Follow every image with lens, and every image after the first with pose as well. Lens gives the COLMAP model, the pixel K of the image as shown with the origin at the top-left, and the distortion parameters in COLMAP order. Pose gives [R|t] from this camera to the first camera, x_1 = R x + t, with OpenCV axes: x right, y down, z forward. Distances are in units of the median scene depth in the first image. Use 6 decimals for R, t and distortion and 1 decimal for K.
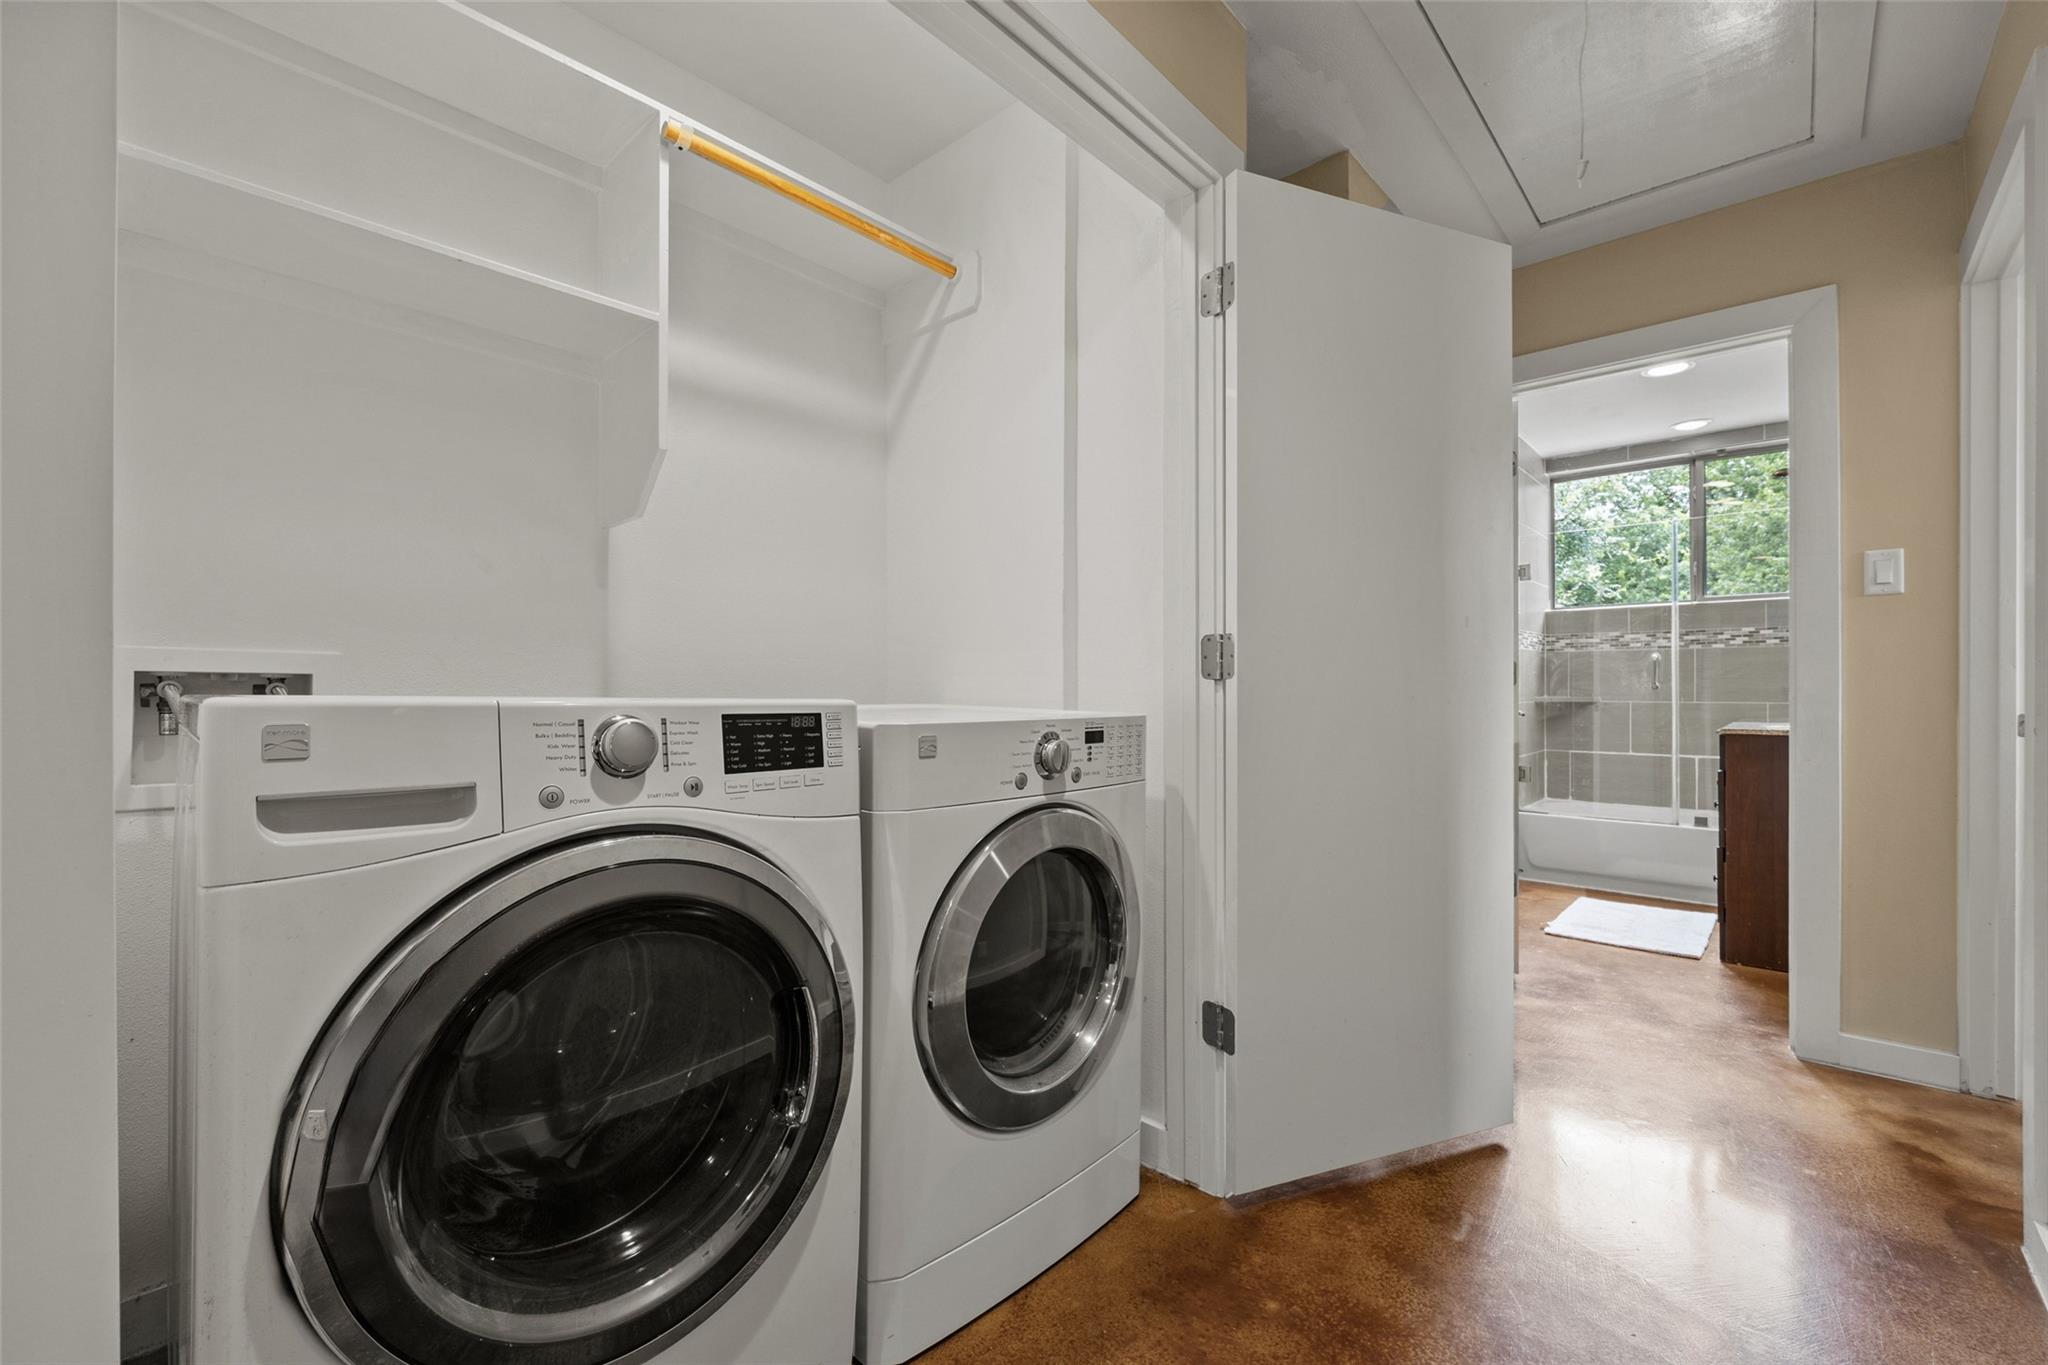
lens RADIAL K [[846.7, 0, 1024.0], [0, 846.7, 682.5], [0, 0, 1]] dist [-0.000891, -0.000150]
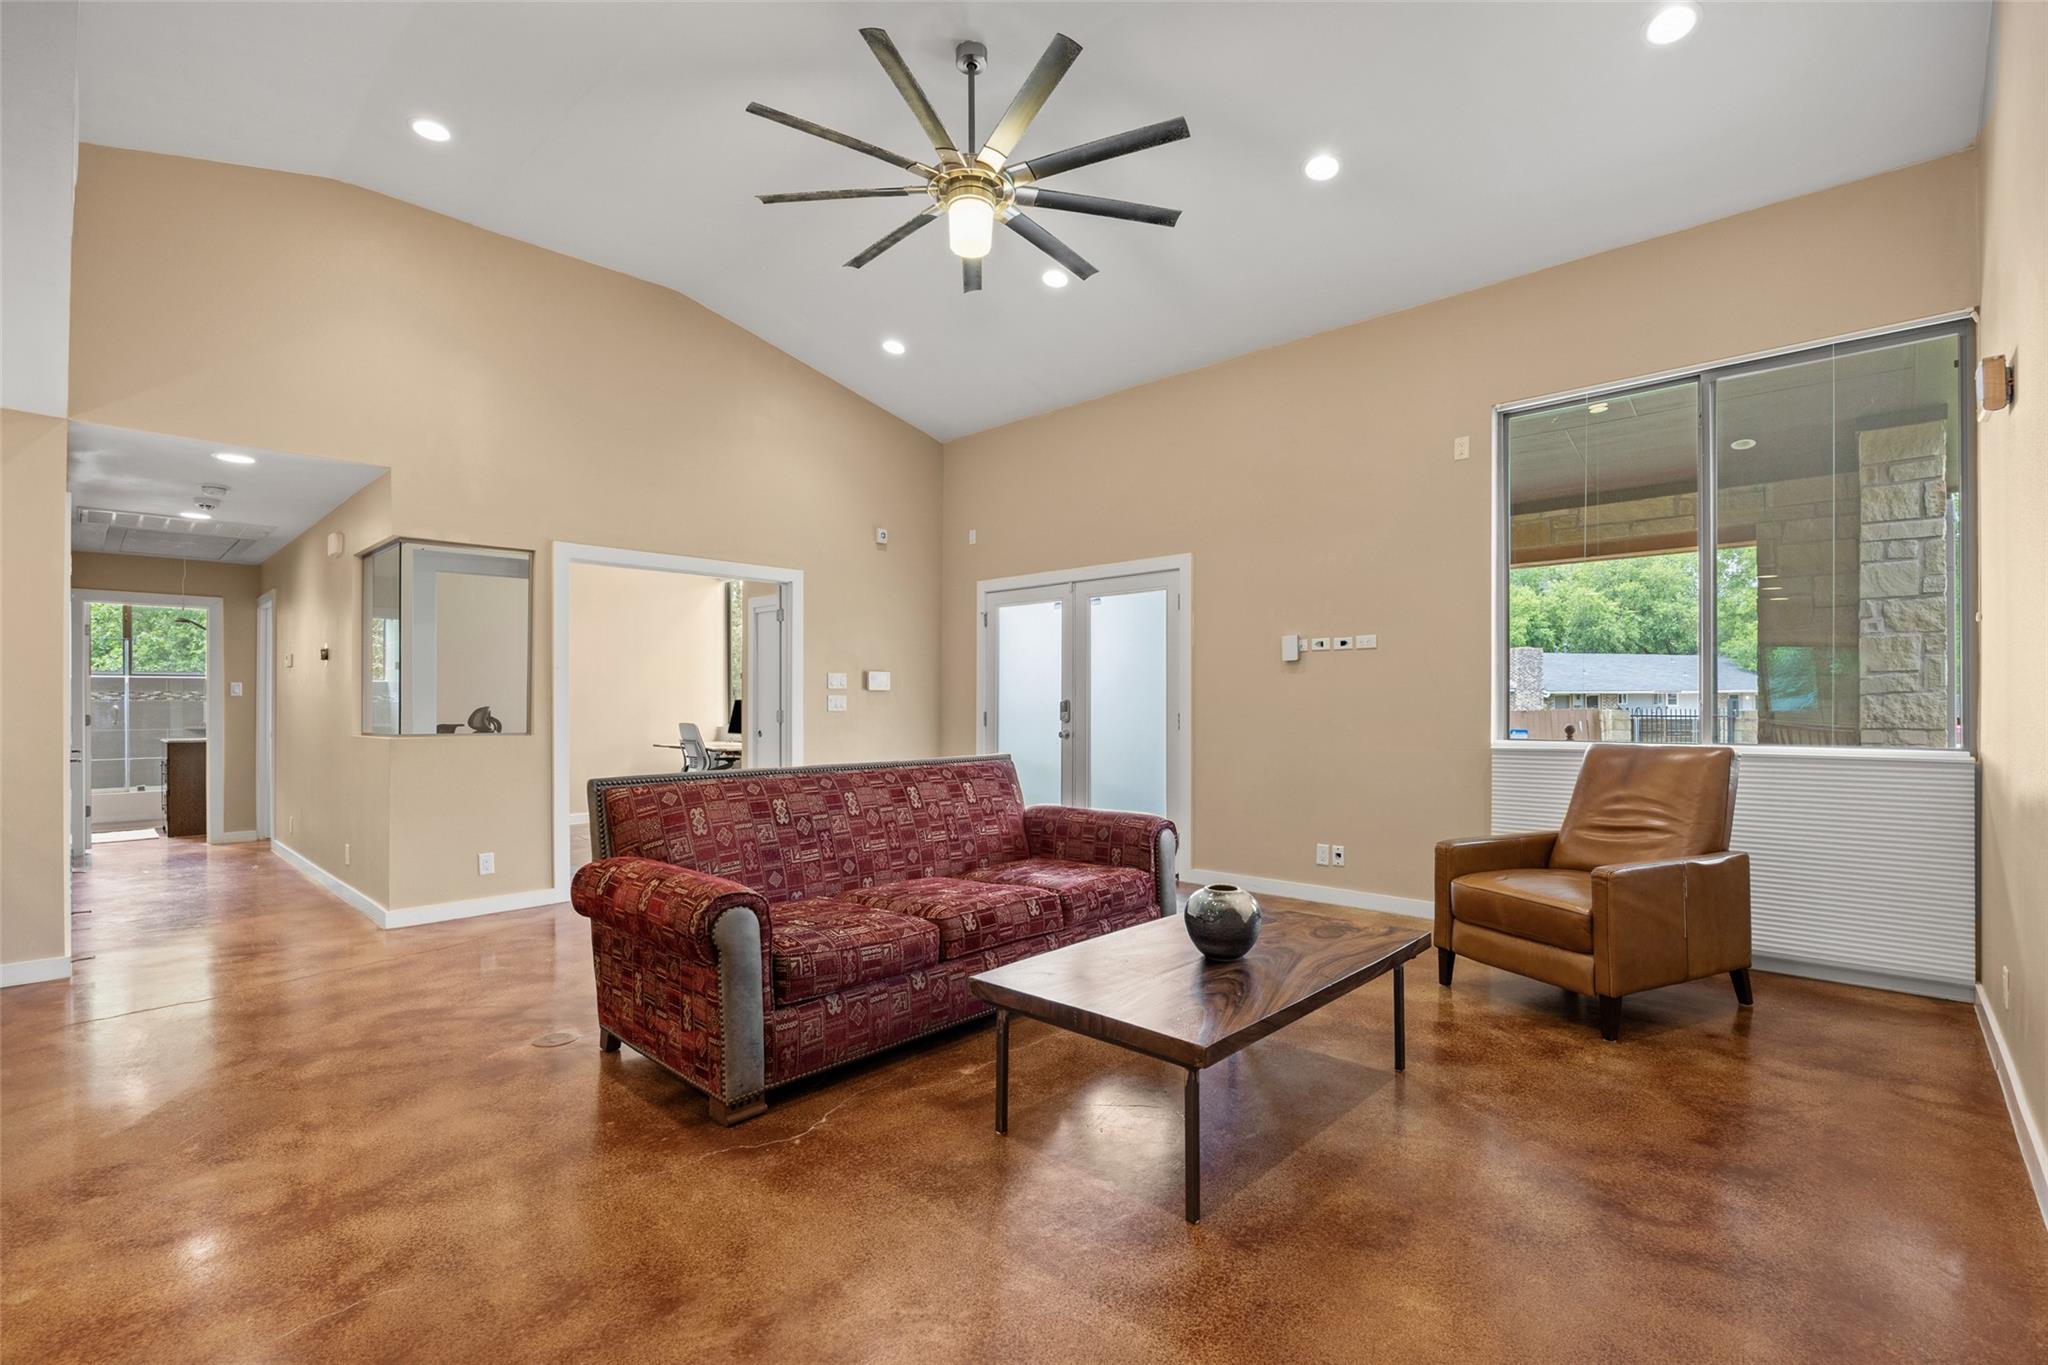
lens RADIAL K [[882.7, 0, 1025.1], [0, 882.7, 696.5], [0, 0, 1]] dist [-0.000674, -0.000088]
pose [[0.044584, 0.010044, 0.998955, -1.061347], [0.001457, 0.999948, -0.010119, -0.031545], [-0.999005, 0.001906, 0.044568, -1.036306]]
